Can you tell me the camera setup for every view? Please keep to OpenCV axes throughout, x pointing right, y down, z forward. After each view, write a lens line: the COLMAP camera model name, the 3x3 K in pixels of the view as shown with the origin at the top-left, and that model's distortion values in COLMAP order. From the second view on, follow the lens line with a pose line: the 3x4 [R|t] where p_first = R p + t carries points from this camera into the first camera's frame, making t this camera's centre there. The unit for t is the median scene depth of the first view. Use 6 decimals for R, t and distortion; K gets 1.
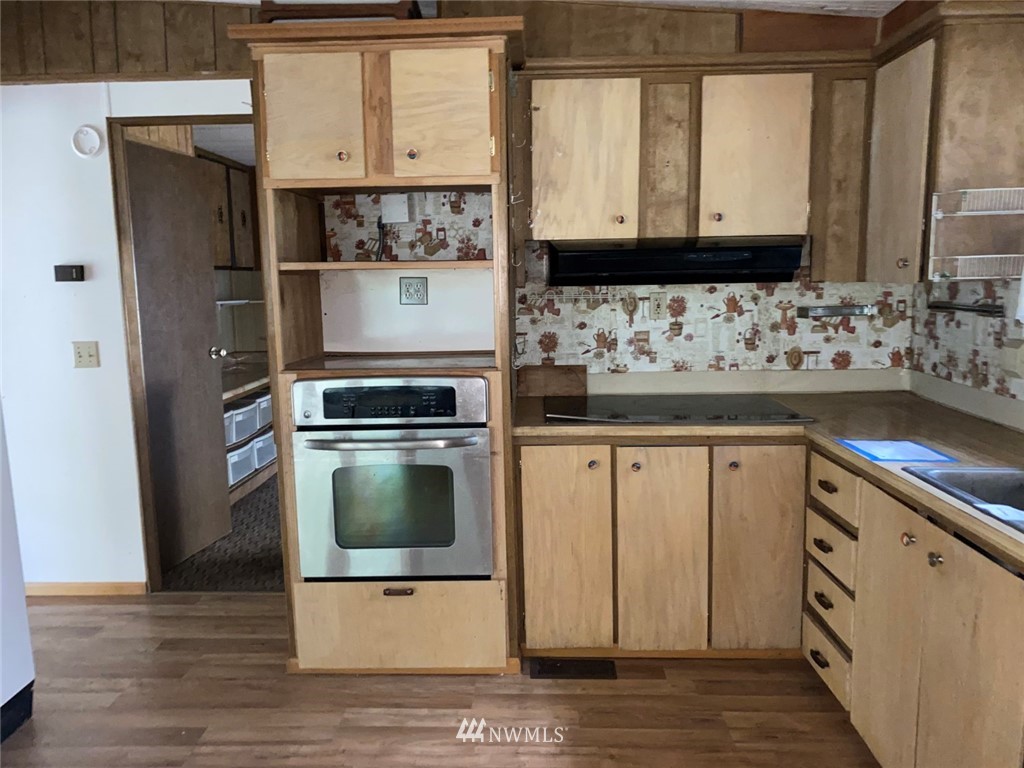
lens RADIAL K [[791.1, 0, 489.0], [0, 791.1, 377.6], [0, 0, 1]] dist [0.065462, -0.073631]
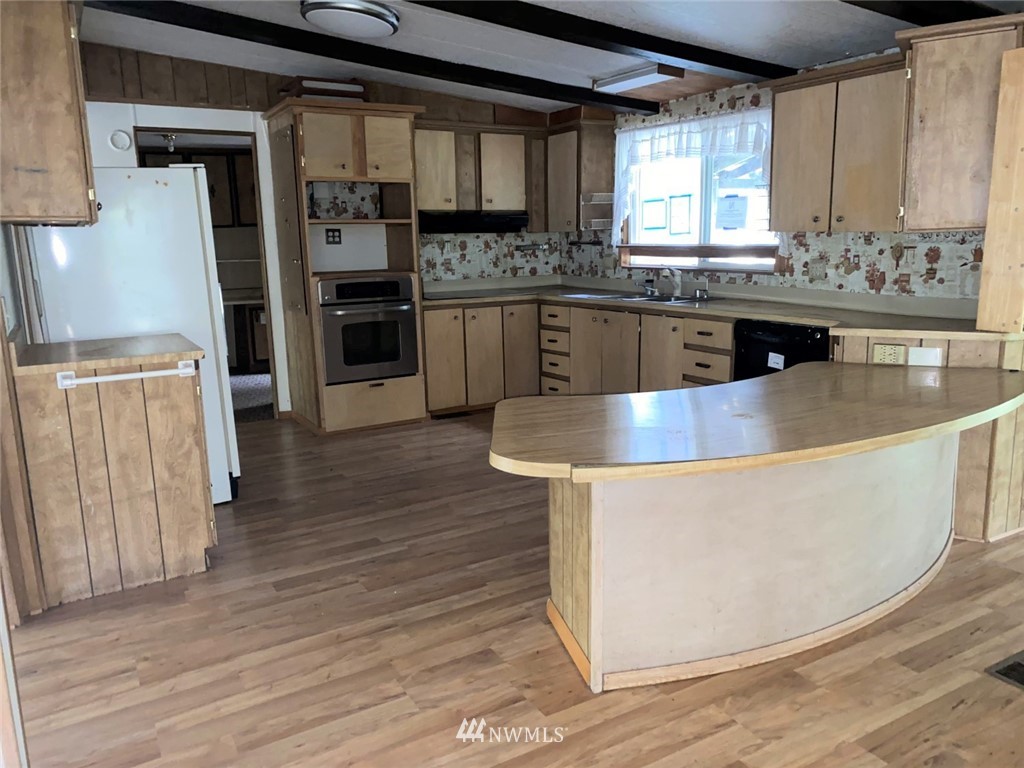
lens RADIAL K [[791.1, 0, 514.6], [0, 791.1, 381.6], [0, 0, 1]] dist [0.065462, -0.073631]
pose [[0.845084, -0.097621, 0.525645, -0.730757], [0.076592, 0.995153, 0.061678, 0.136551], [-0.529118, -0.011863, 0.848465, -0.745646]]
